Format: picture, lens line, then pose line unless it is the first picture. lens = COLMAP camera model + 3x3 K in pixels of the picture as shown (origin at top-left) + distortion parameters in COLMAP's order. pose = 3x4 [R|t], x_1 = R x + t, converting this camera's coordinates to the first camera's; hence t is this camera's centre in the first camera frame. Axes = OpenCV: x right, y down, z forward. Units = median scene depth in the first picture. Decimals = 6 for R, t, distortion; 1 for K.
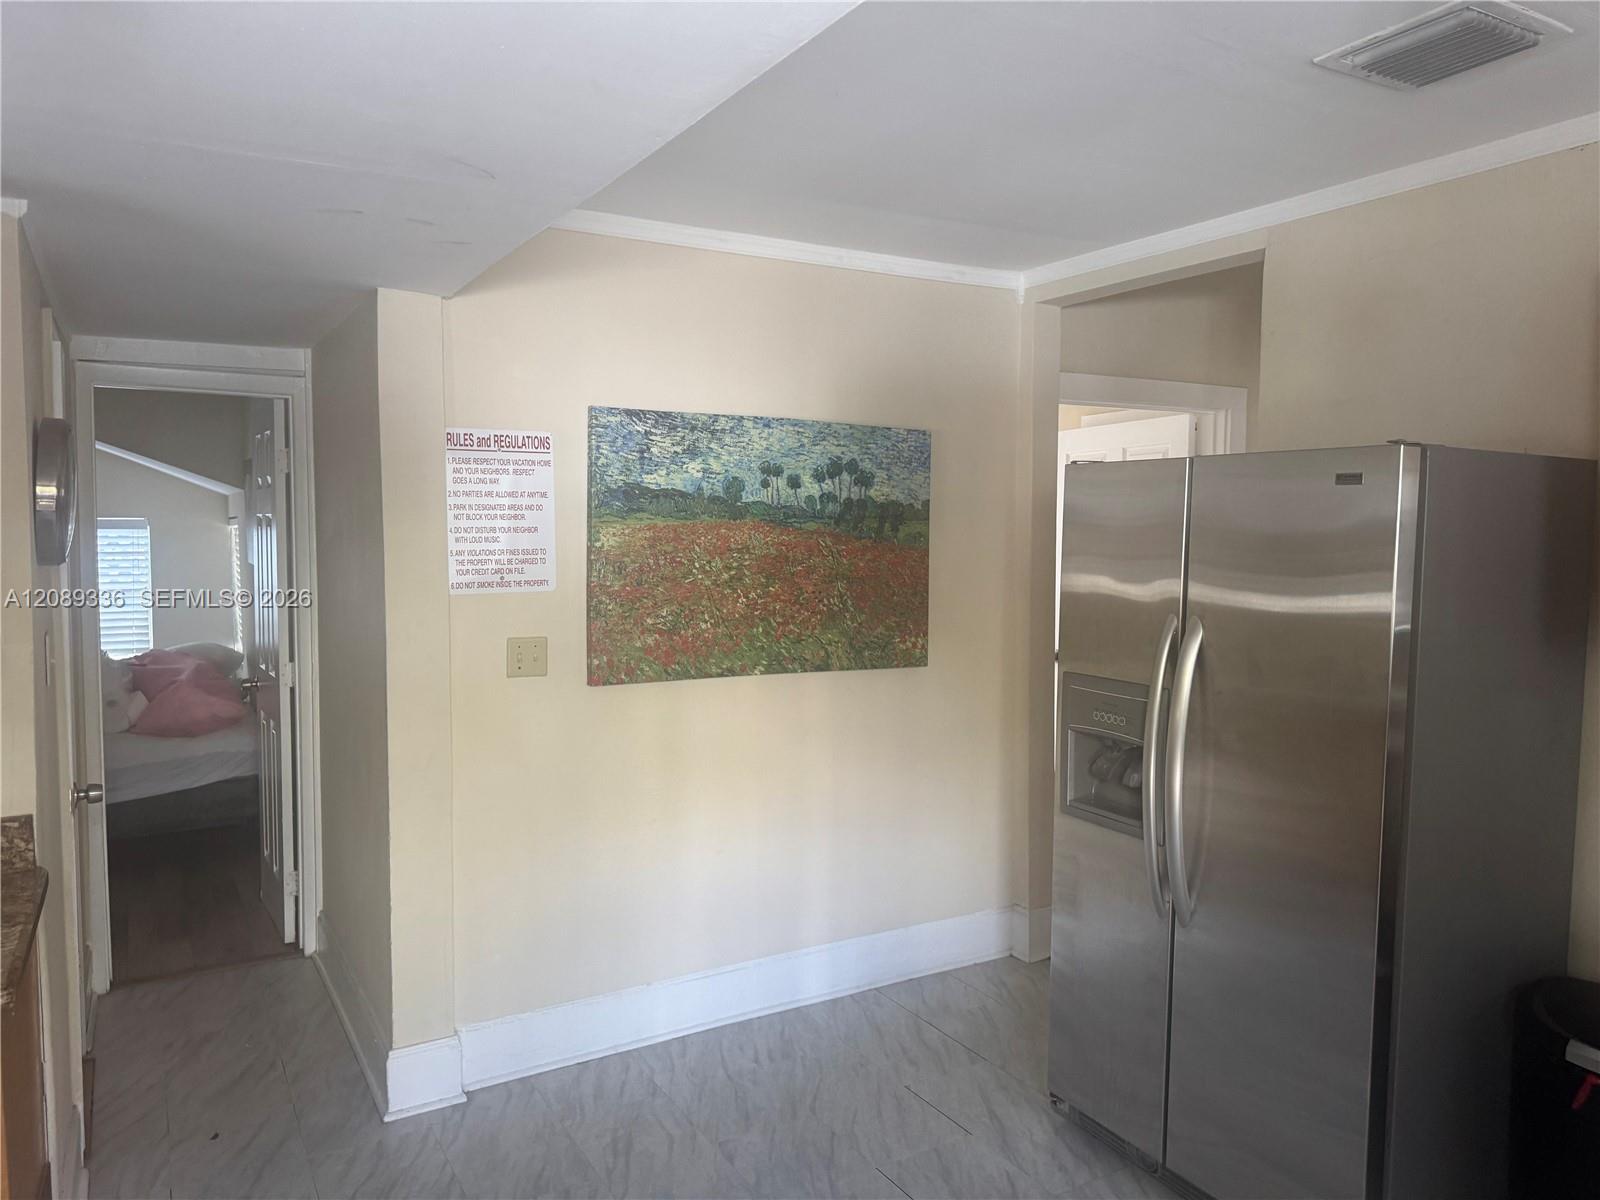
lens RADIAL K [[1136.5, 0, 799.5], [0, 1136.5, 603.5], [0, 0, 1]] dist [0.060007, -0.057432]
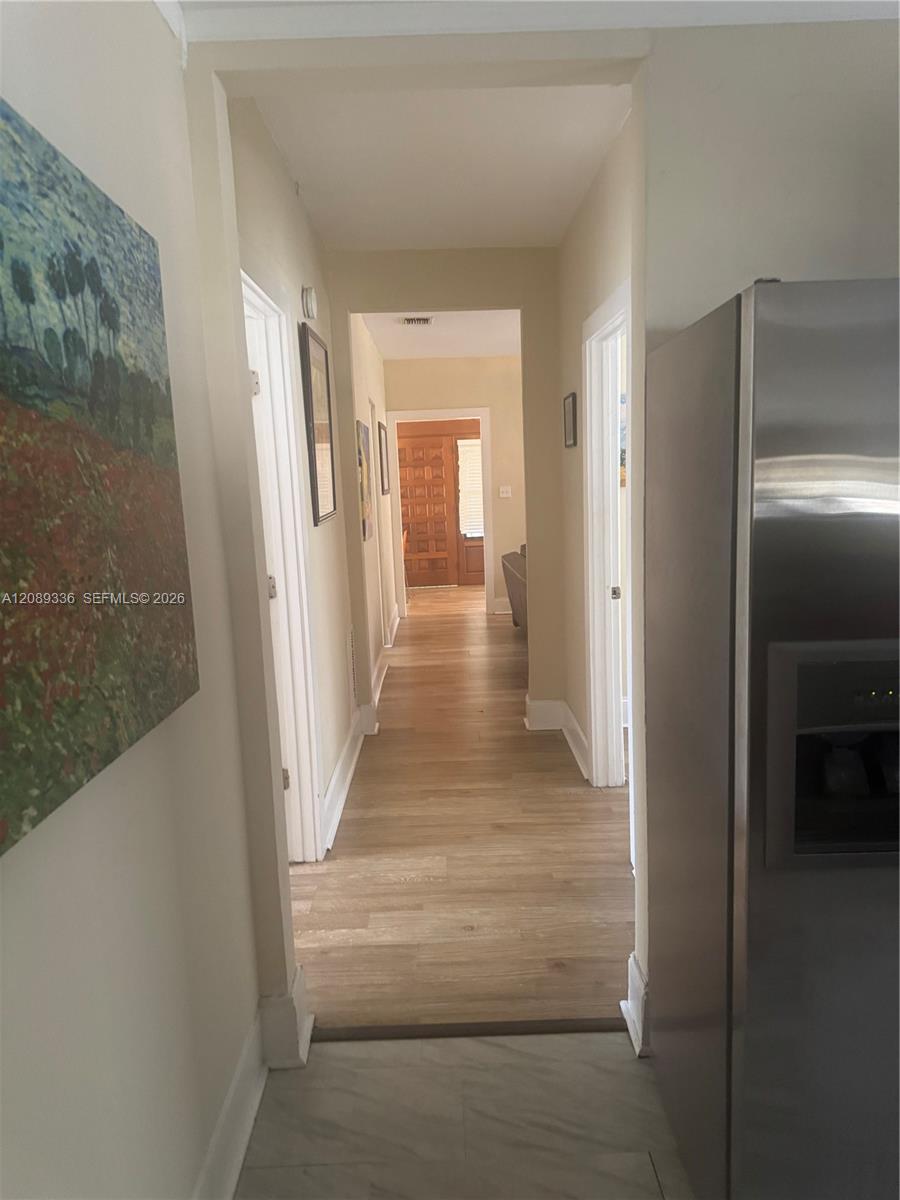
lens RADIAL K [[852.4, 0, 448.5], [0, 852.4, 601.5], [0, 0, 1]] dist [0.060007, -0.057432]
pose [[0.491173, -0.152148, 0.857671, -0.188395], [0.101257, 0.987925, 0.117266, -0.025401], [-0.865157, 0.029247, 0.500648, 0.745687]]
